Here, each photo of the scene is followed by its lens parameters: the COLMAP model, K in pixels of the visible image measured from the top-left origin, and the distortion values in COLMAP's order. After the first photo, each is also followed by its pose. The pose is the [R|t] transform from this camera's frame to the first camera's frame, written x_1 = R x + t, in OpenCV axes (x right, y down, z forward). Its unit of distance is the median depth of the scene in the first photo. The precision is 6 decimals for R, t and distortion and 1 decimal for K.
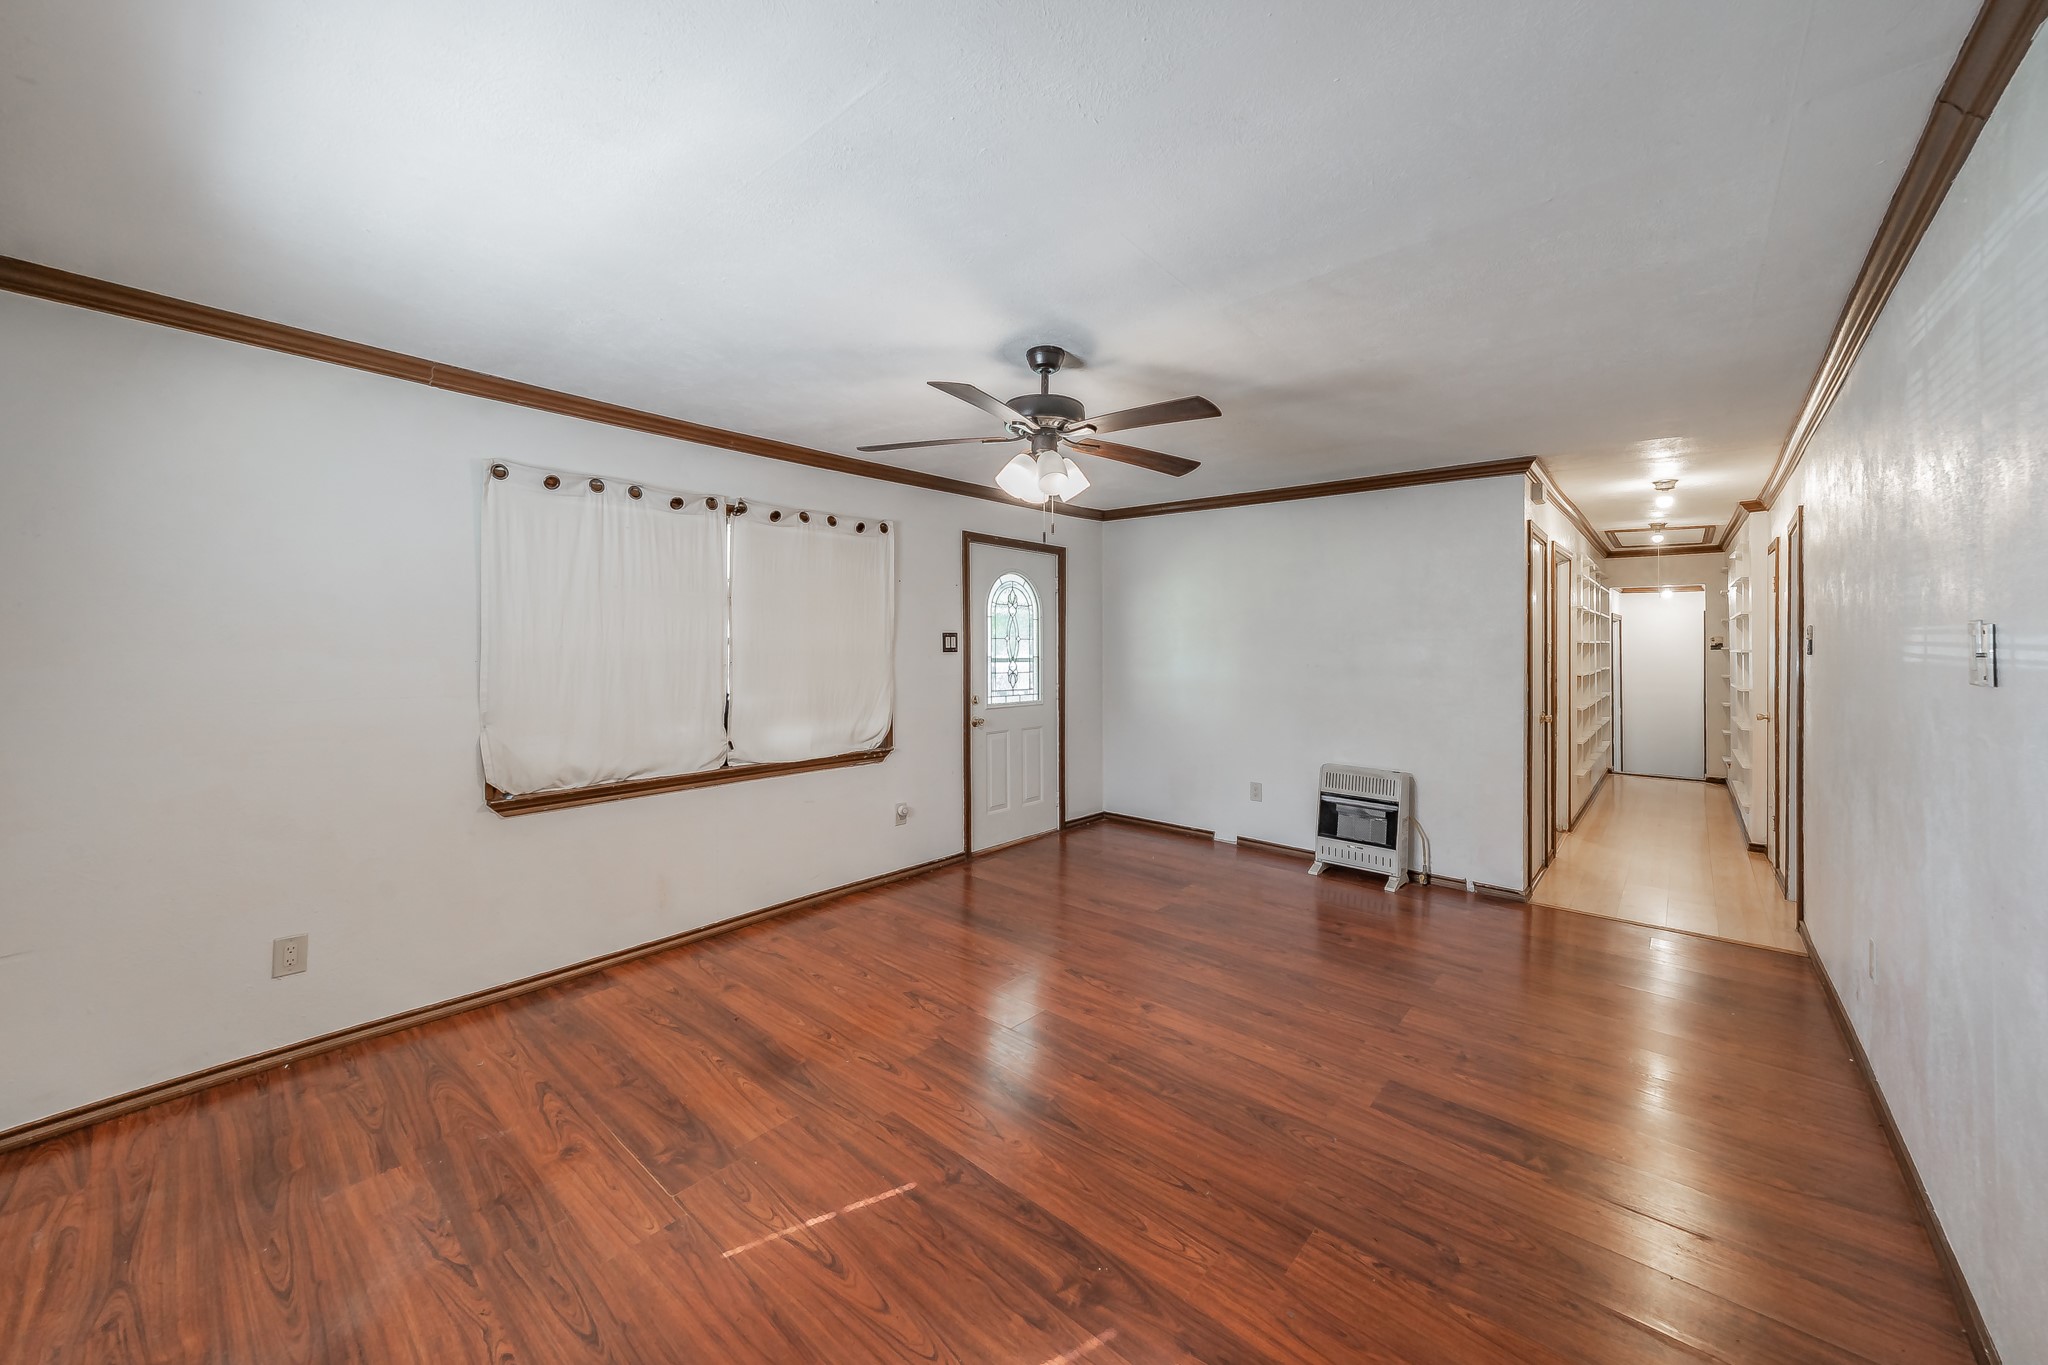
lens RADIAL K [[754.6, 0, 1023.7], [0, 754.6, 654.3], [0, 0, 1]] dist [0.001367, -0.000237]
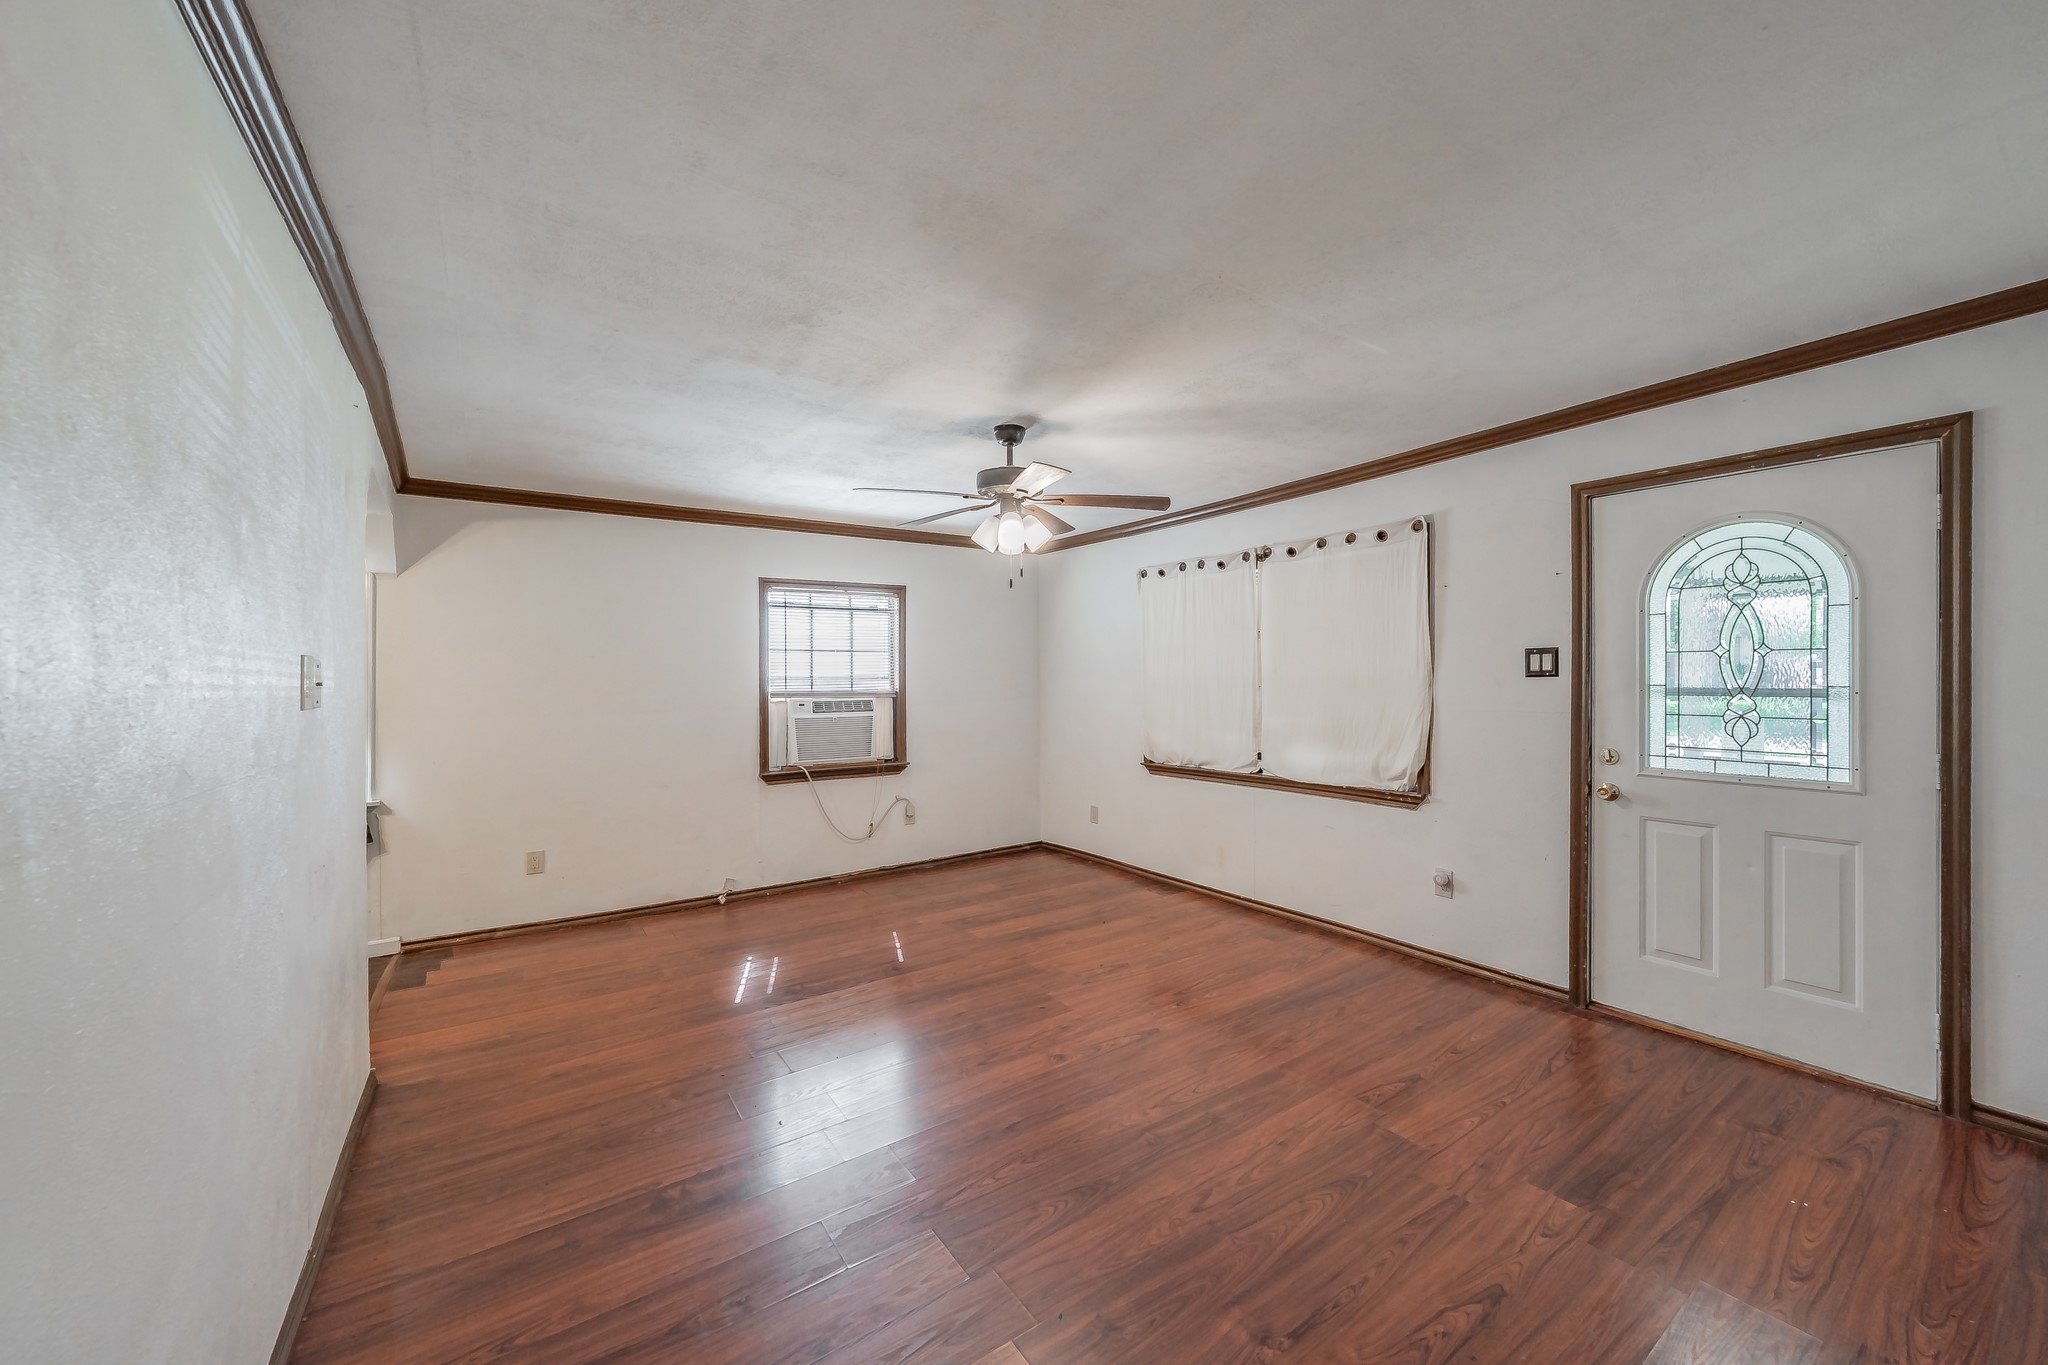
lens RADIAL K [[754.6, 0, 1040.2], [0, 754.6, 684.2], [0, 0, 1]] dist [0.001367, -0.000237]
pose [[-0.231666, 0.008637, -0.972757, 0.878496], [-0.001570, 0.999956, 0.009253, -0.002711], [0.972794, 0.003671, -0.231643, 0.974345]]
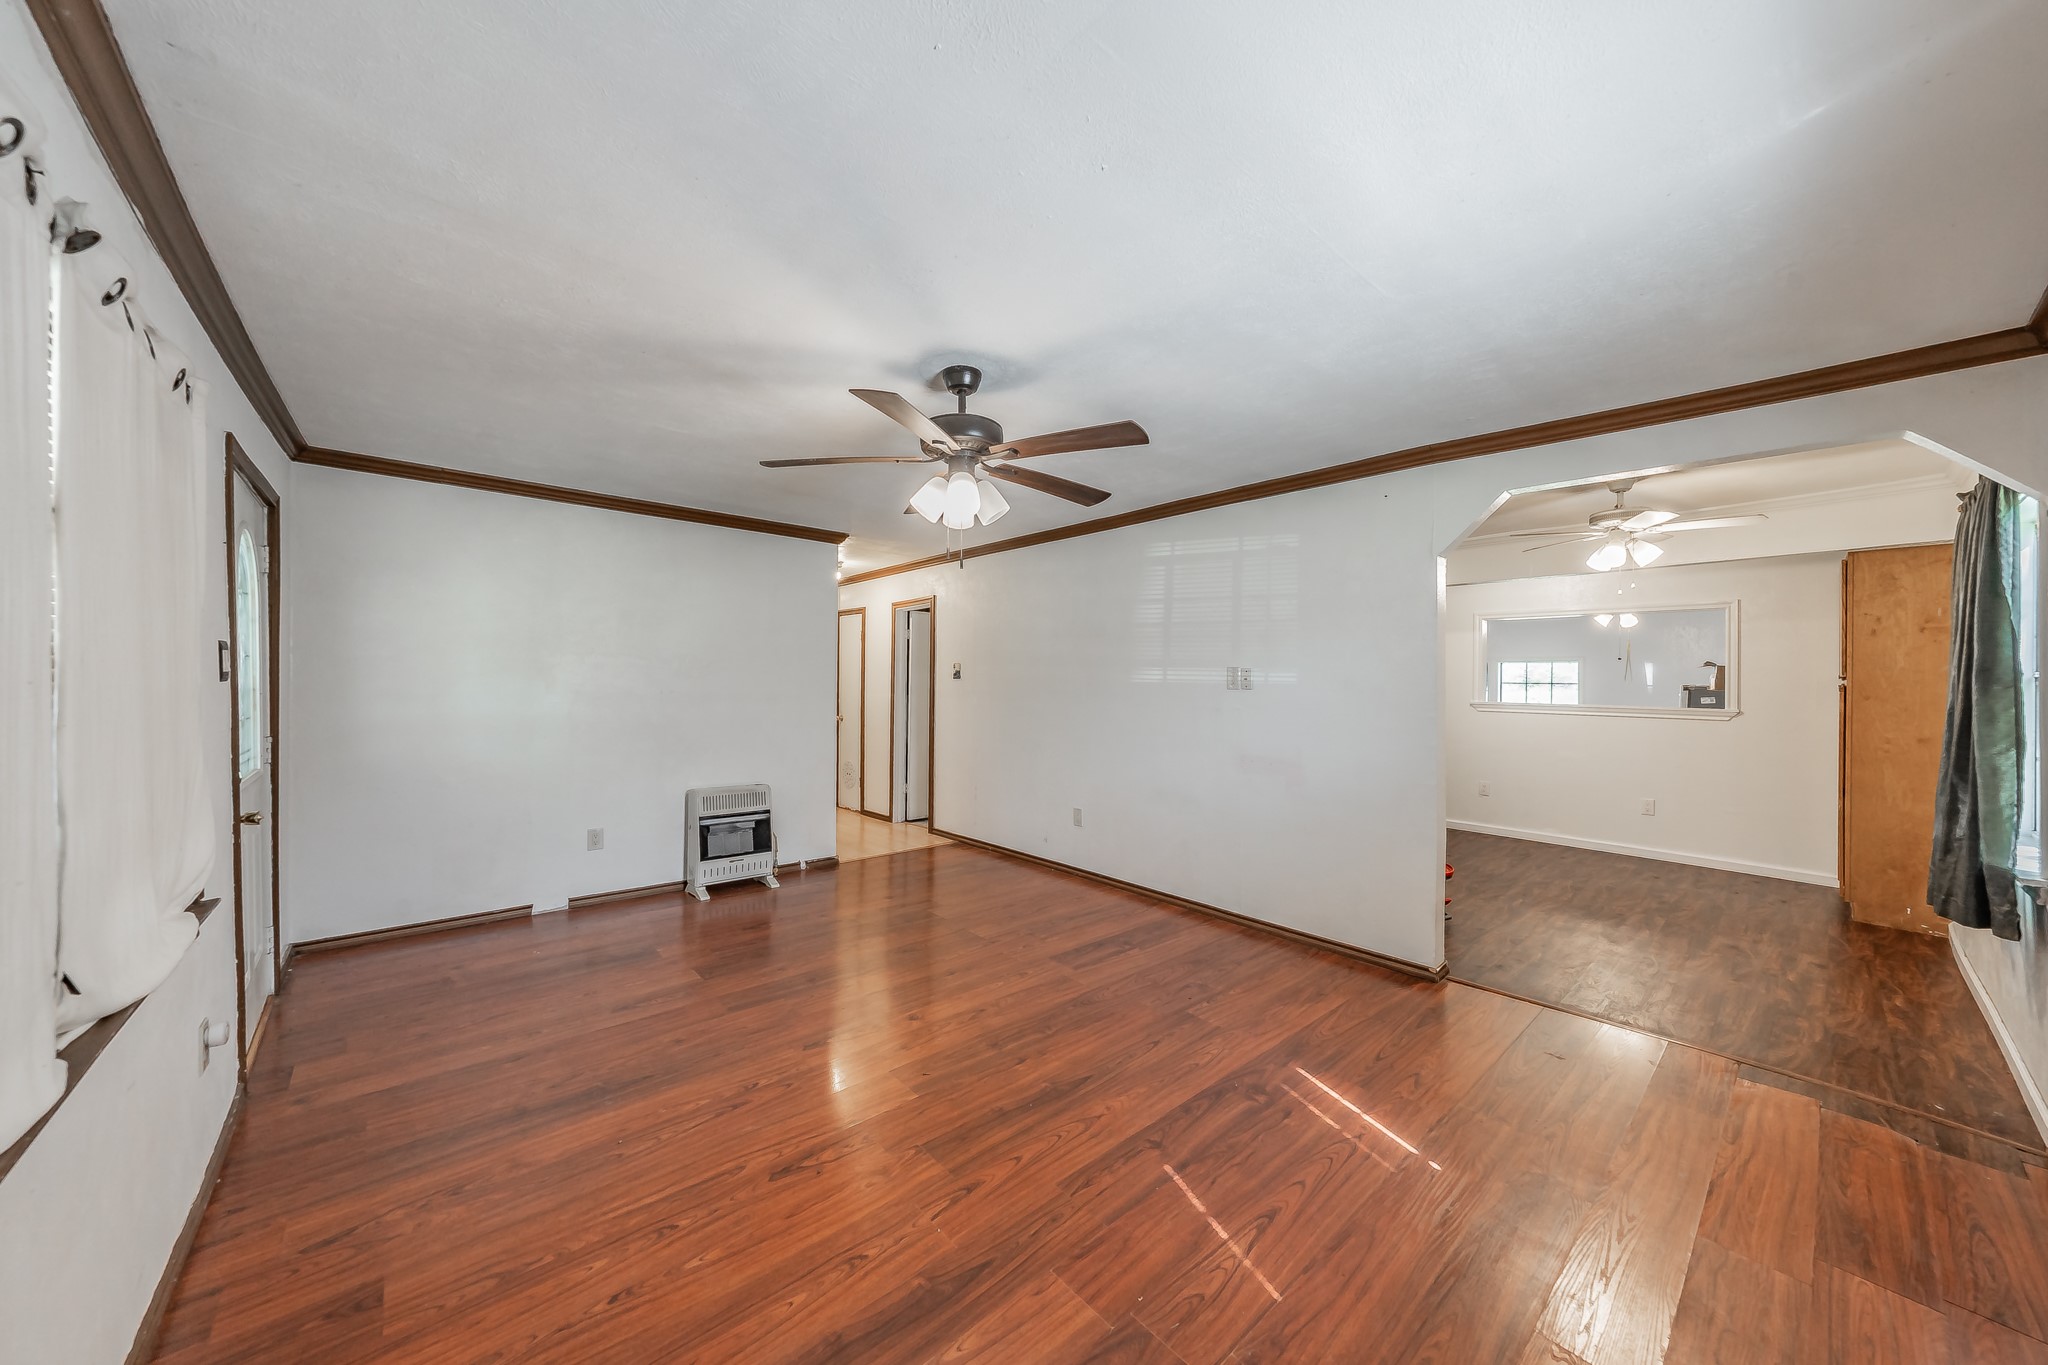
lens RADIAL K [[724.1, 0, 1024.2], [0, 724.1, 684.7], [0, 0, 1]] dist [-0.002596, -0.000371]
pose [[0.126143, -0.013267, 0.991923, -0.657681], [0.006553, 0.999900, 0.012541, -0.004634], [-0.991990, 0.004918, 0.126217, 0.587959]]
